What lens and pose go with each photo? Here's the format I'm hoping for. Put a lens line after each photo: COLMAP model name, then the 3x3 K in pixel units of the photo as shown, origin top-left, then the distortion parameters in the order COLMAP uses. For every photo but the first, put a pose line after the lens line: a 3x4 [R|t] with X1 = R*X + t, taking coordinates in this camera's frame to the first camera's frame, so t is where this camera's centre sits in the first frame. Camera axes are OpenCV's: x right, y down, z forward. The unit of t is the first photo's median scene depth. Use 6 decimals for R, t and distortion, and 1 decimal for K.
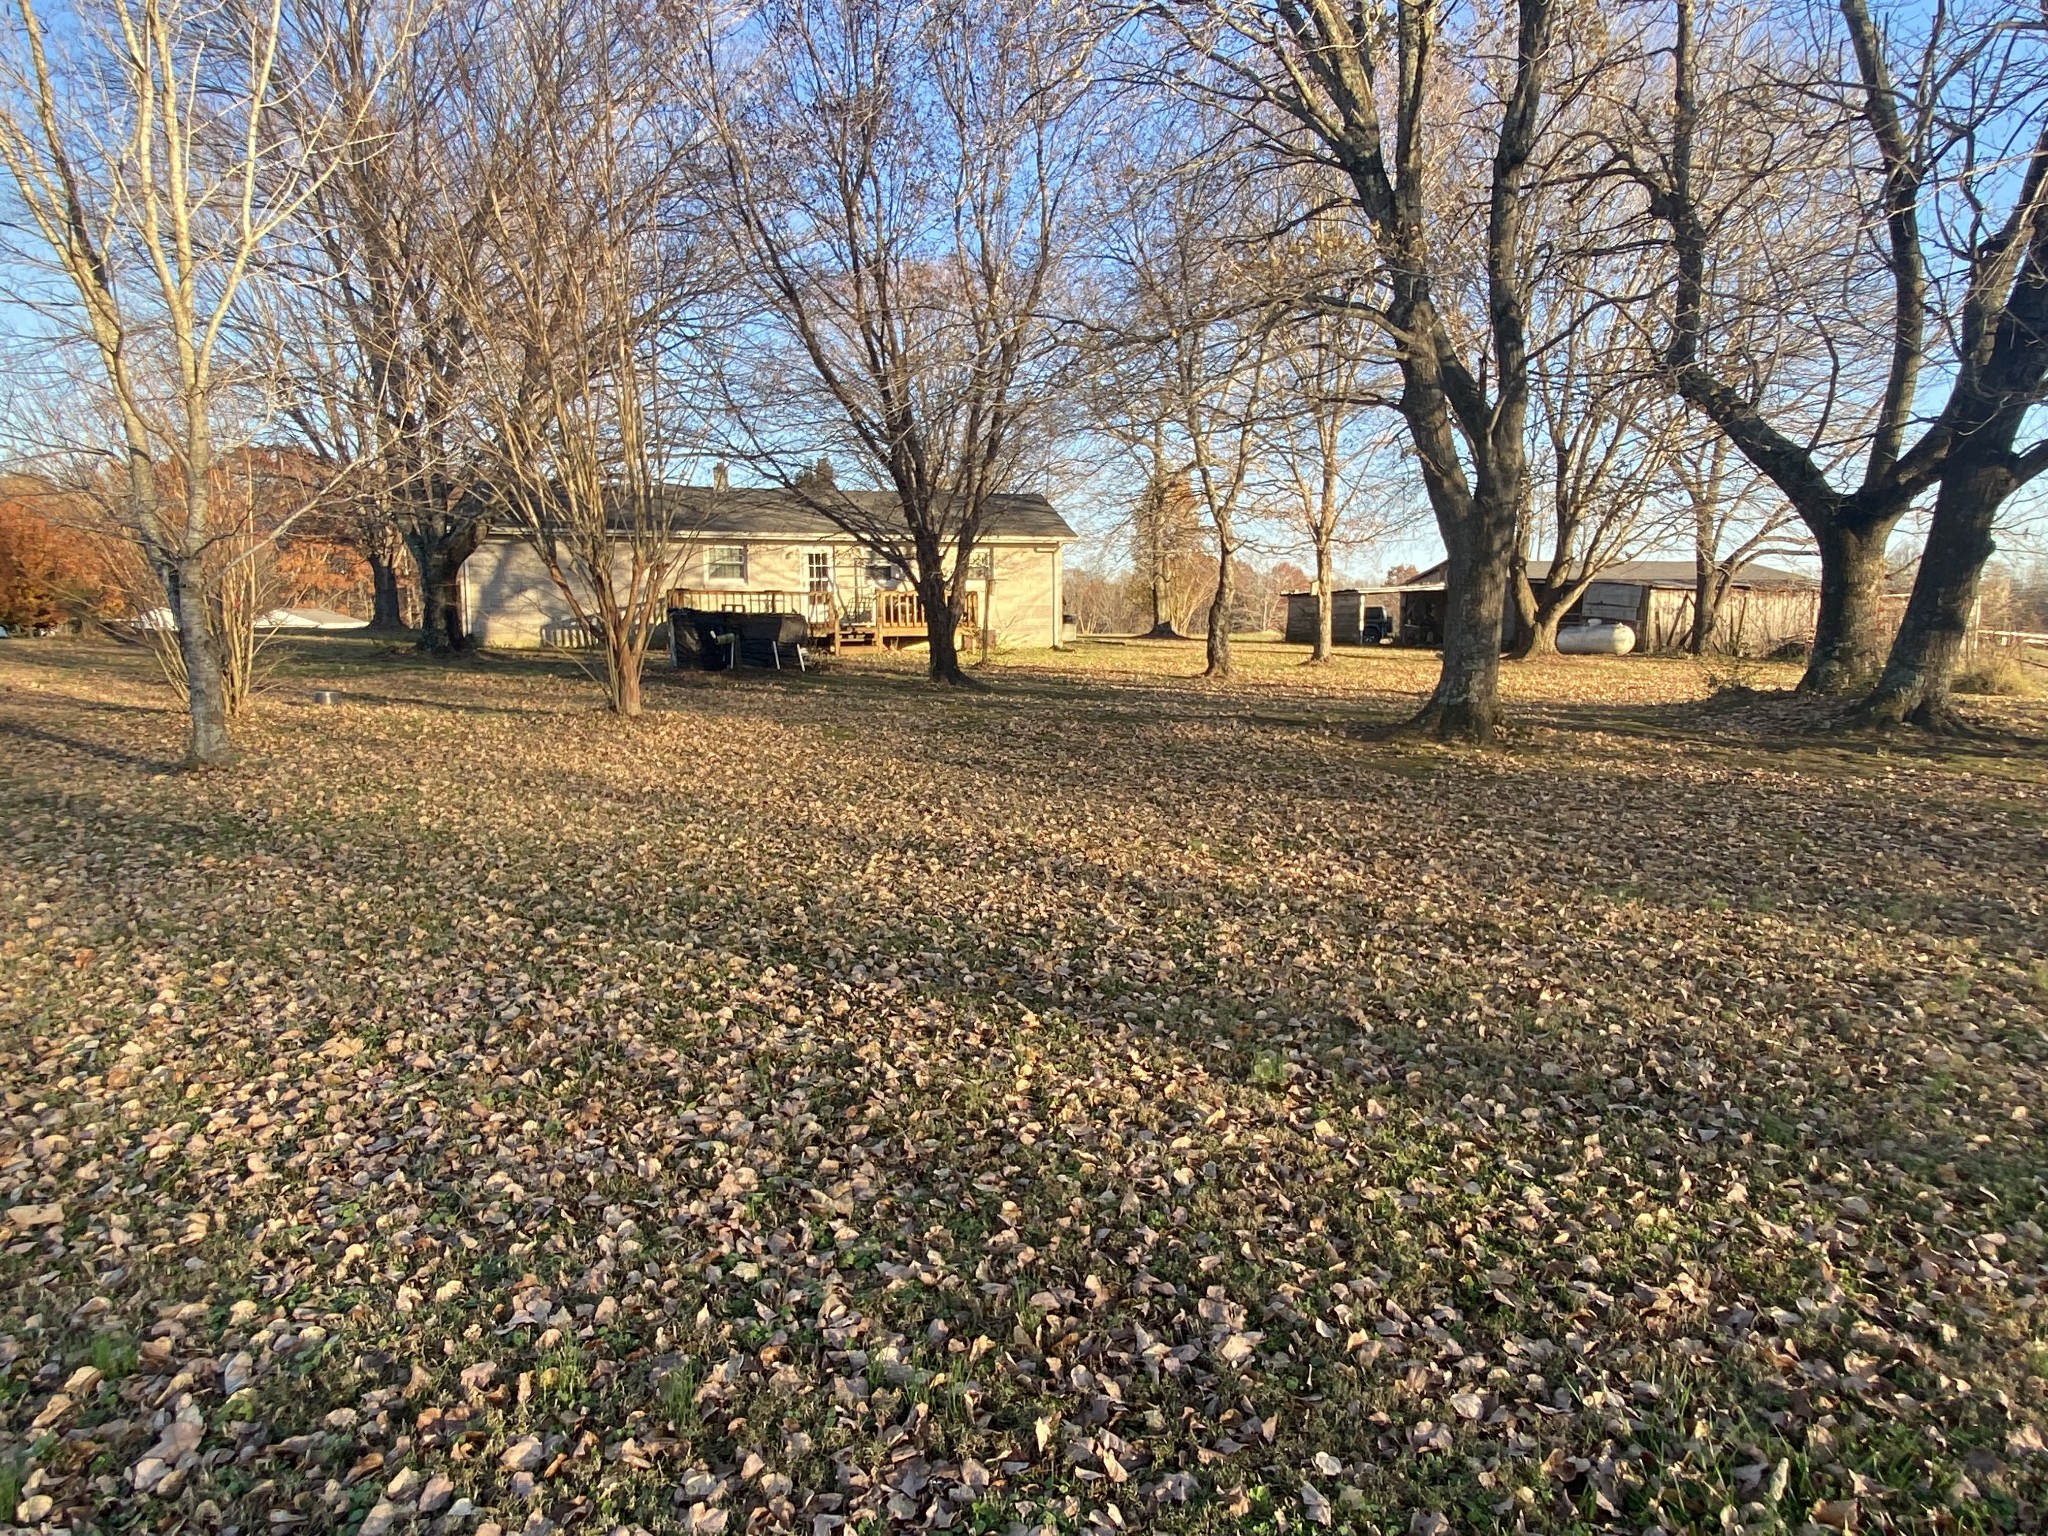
lens RADIAL K [[1454.5, 0, 1024.0], [0, 1454.5, 768.0], [0, 0, 1]] dist [0.077068, -0.110572]
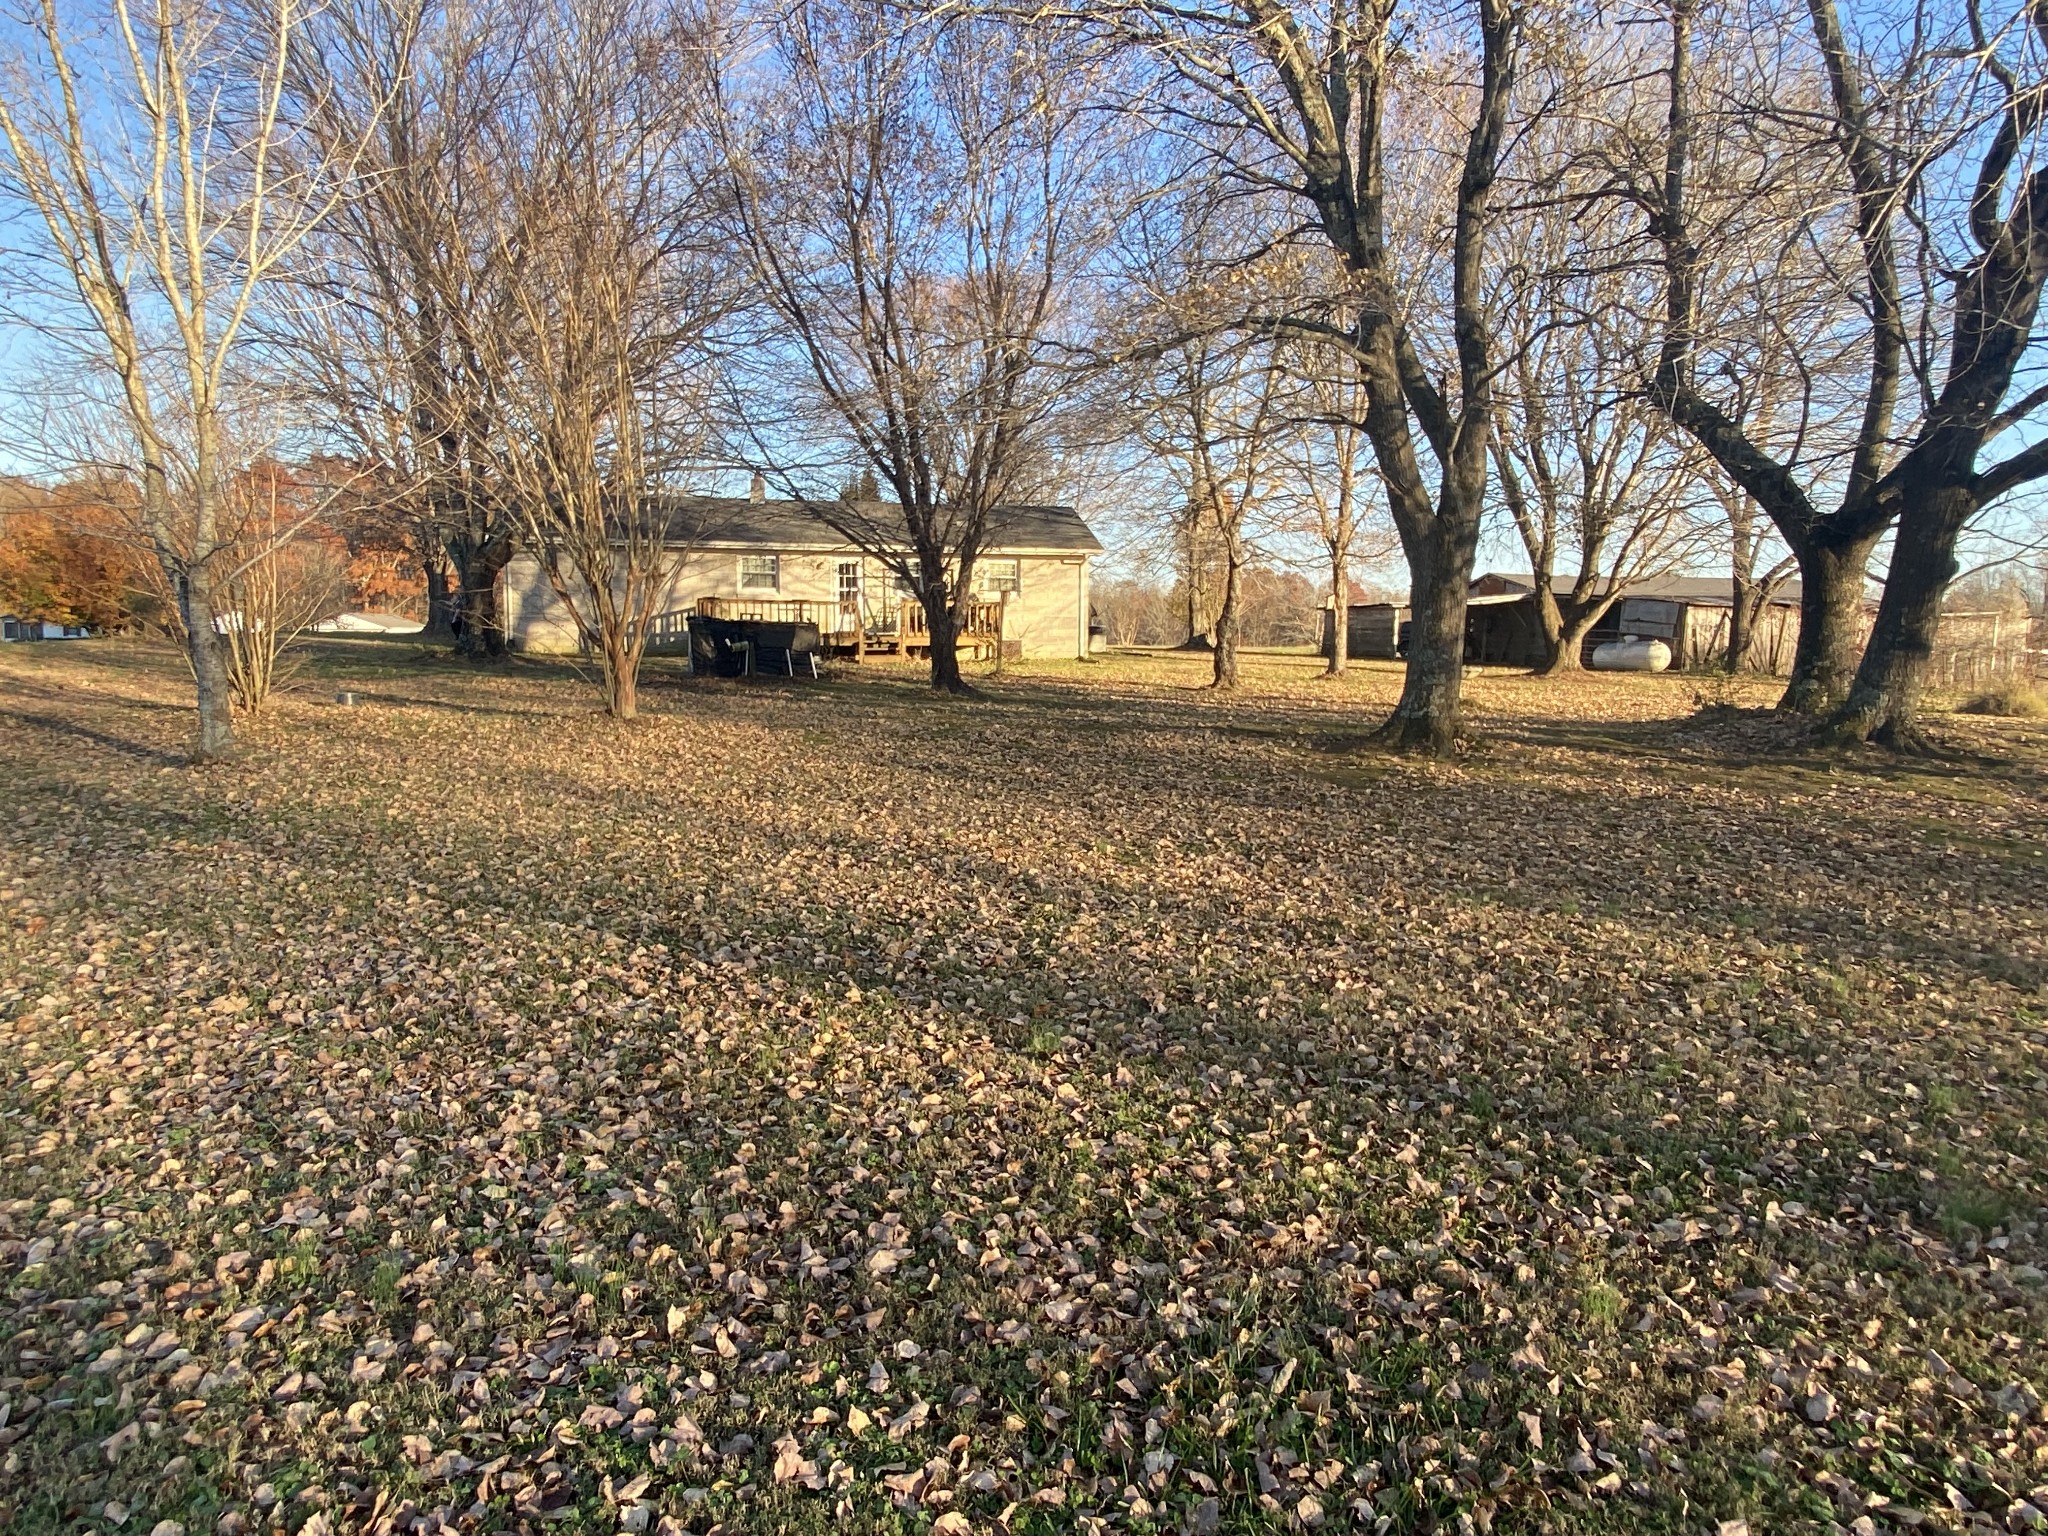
lens RADIAL K [[1463.4, 0, 1024.0], [0, 1463.4, 768.0], [0, 0, 1]] dist [0.083291, -0.124194]
pose [[0.998589, 0.014245, -0.051159, 0.099139], [-0.014646, 0.999865, -0.007478, 0.004296], [0.051046, 0.008217, 0.998663, -0.050740]]
